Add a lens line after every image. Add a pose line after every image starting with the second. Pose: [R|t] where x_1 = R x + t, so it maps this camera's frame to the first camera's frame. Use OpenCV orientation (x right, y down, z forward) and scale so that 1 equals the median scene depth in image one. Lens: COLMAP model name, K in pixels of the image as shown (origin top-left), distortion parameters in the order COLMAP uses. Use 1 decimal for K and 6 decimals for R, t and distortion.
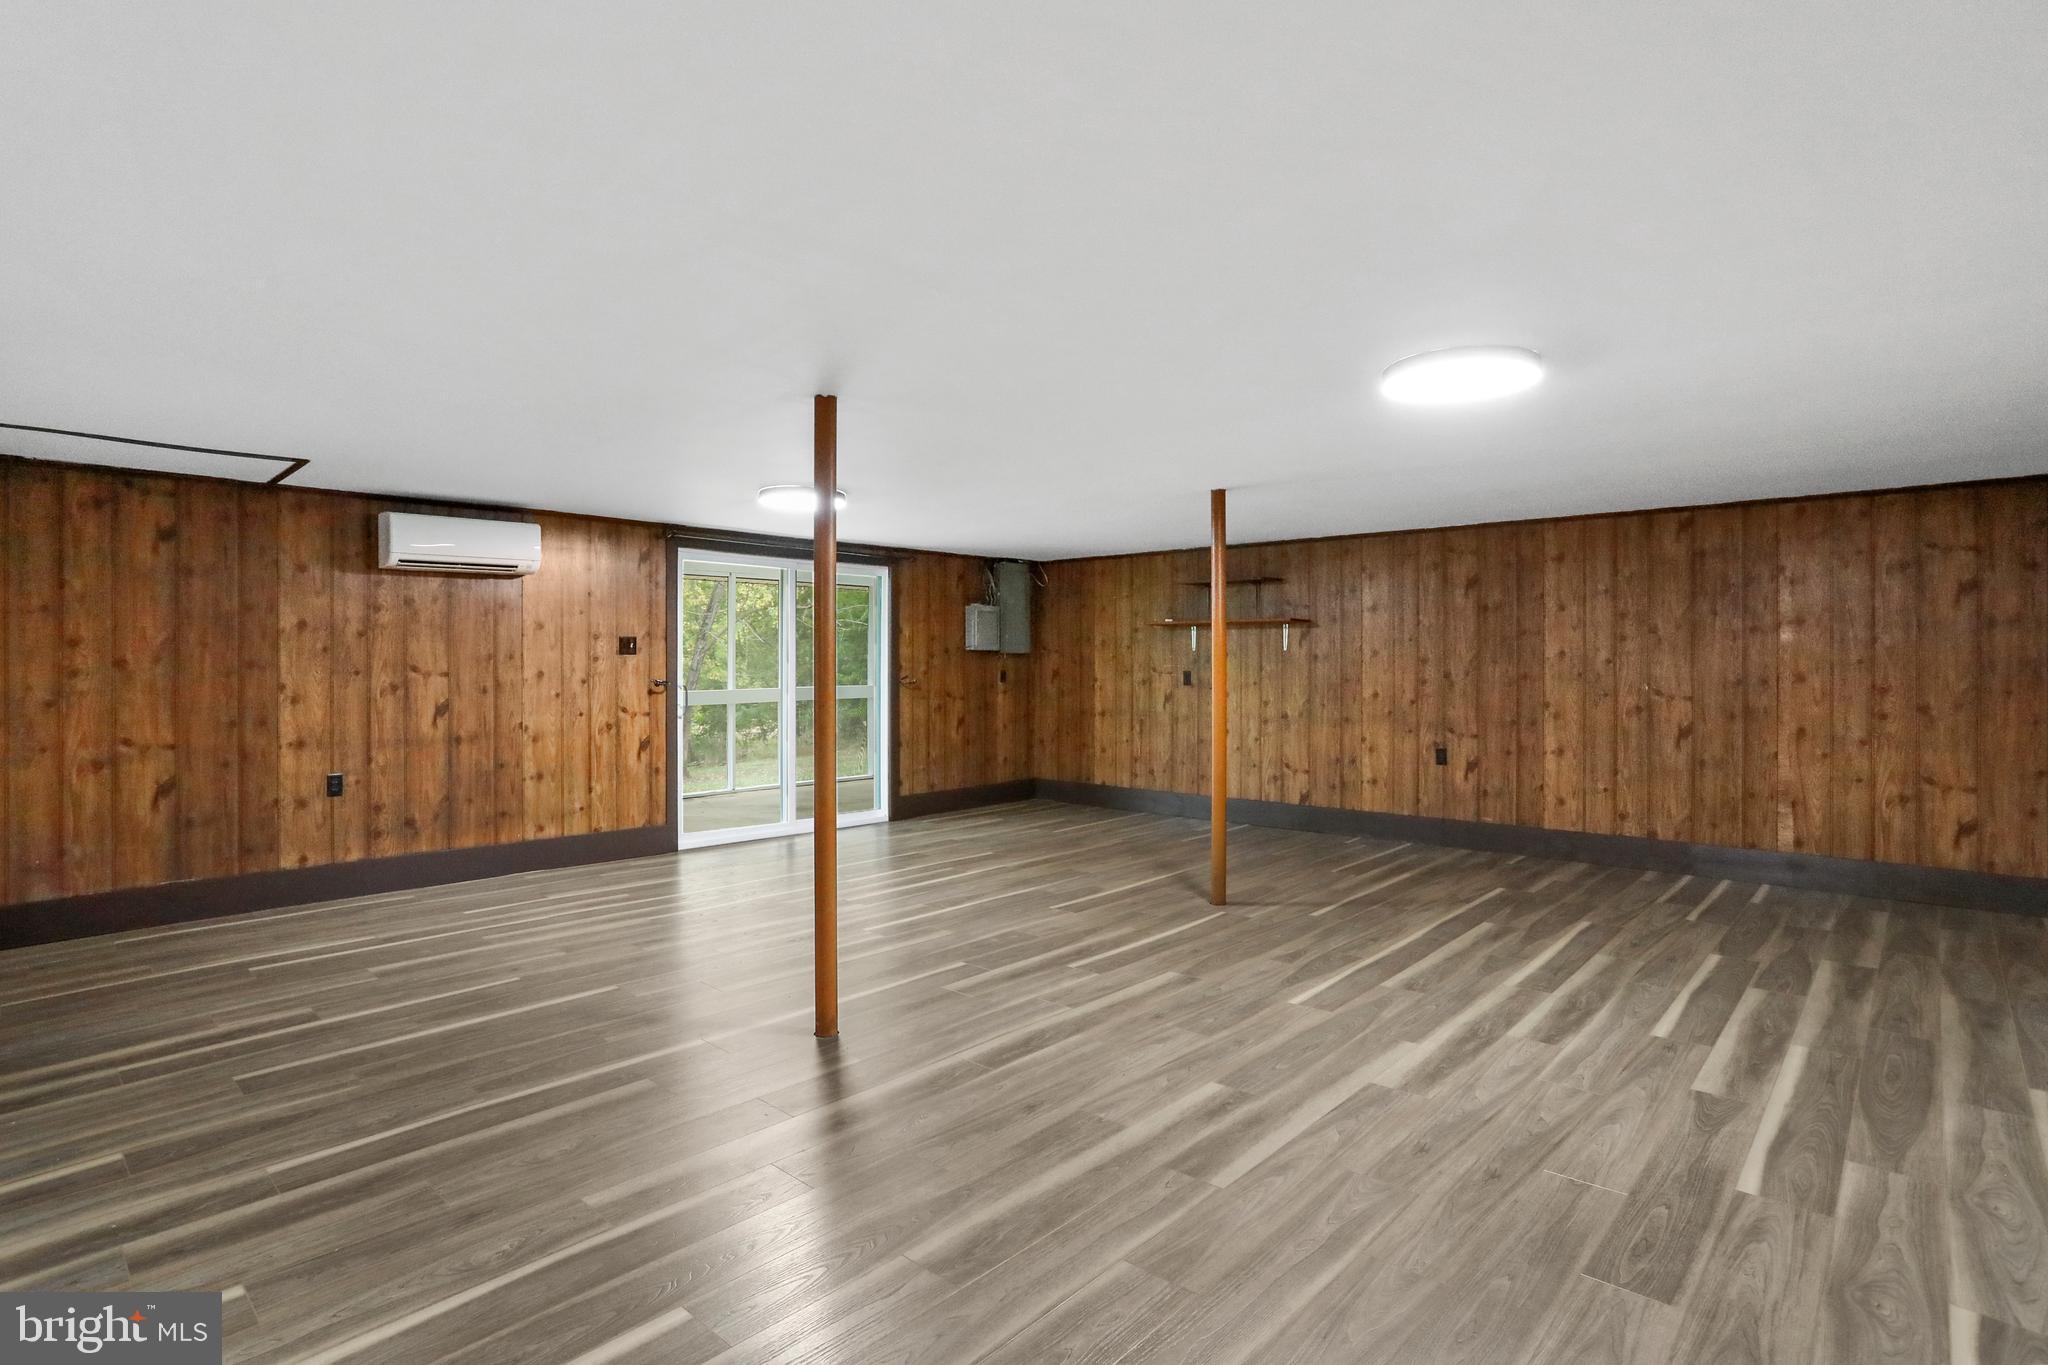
lens RADIAL K [[1010.6, 0, 1042.2], [0, 1010.6, 682.6], [0, 0, 1]] dist [-0.049866, 0.027191]
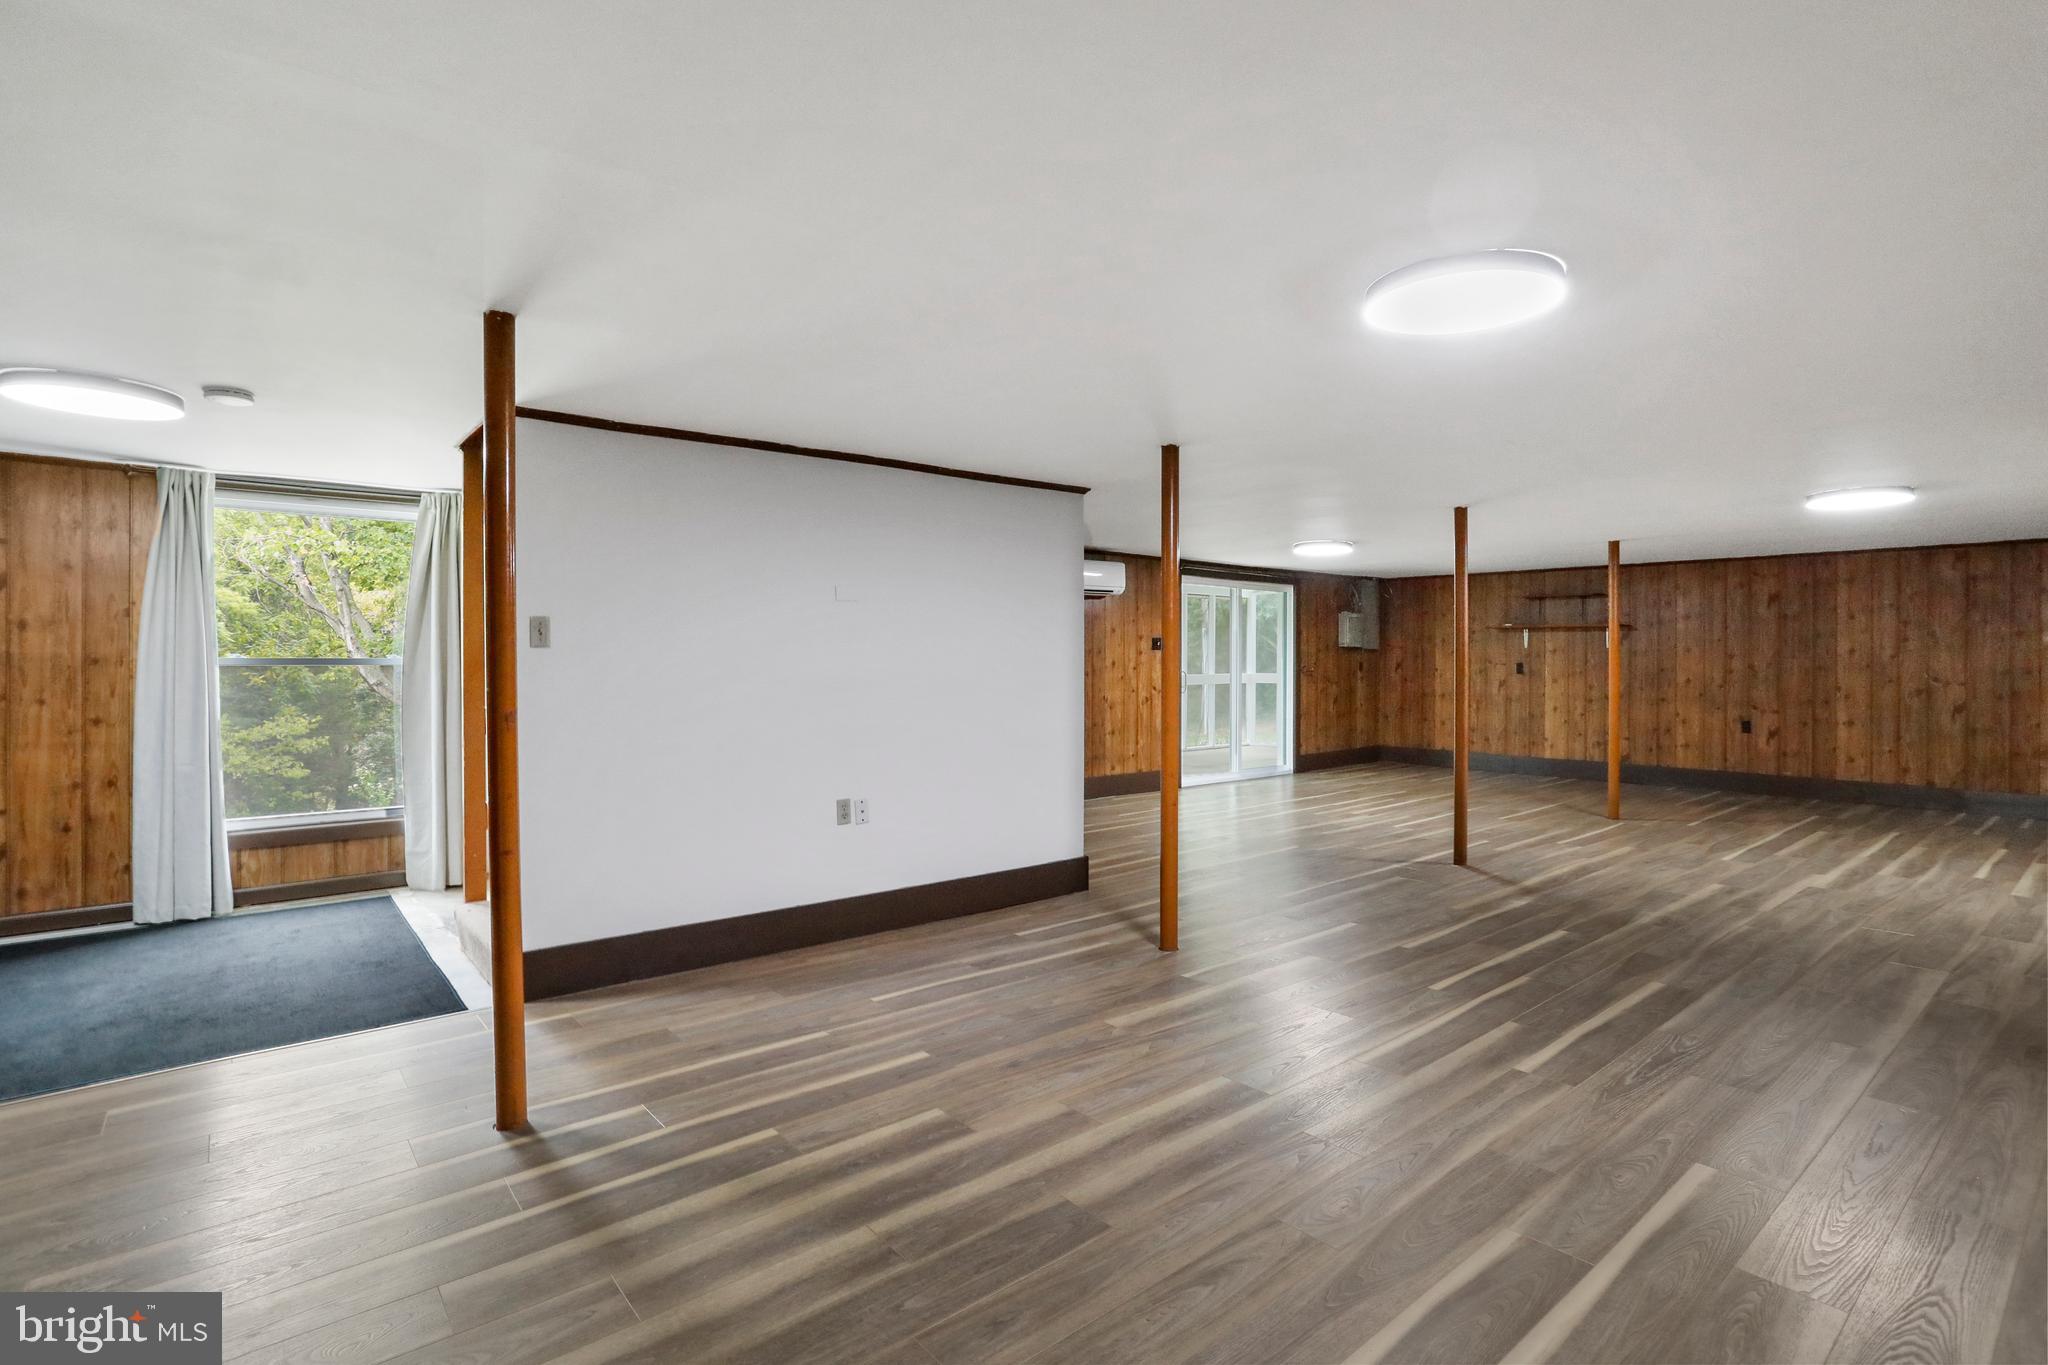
lens RADIAL K [[1010.6, 0, 1010.2], [0, 1010.6, 676.1], [0, 0, 1]] dist [-0.049866, 0.027191]
pose [[0.990504, 0.004382, -0.137416, -0.397503], [-0.004077, 0.999989, 0.002500, 0.005857], [0.137425, -0.001916, 0.990510, -0.454128]]
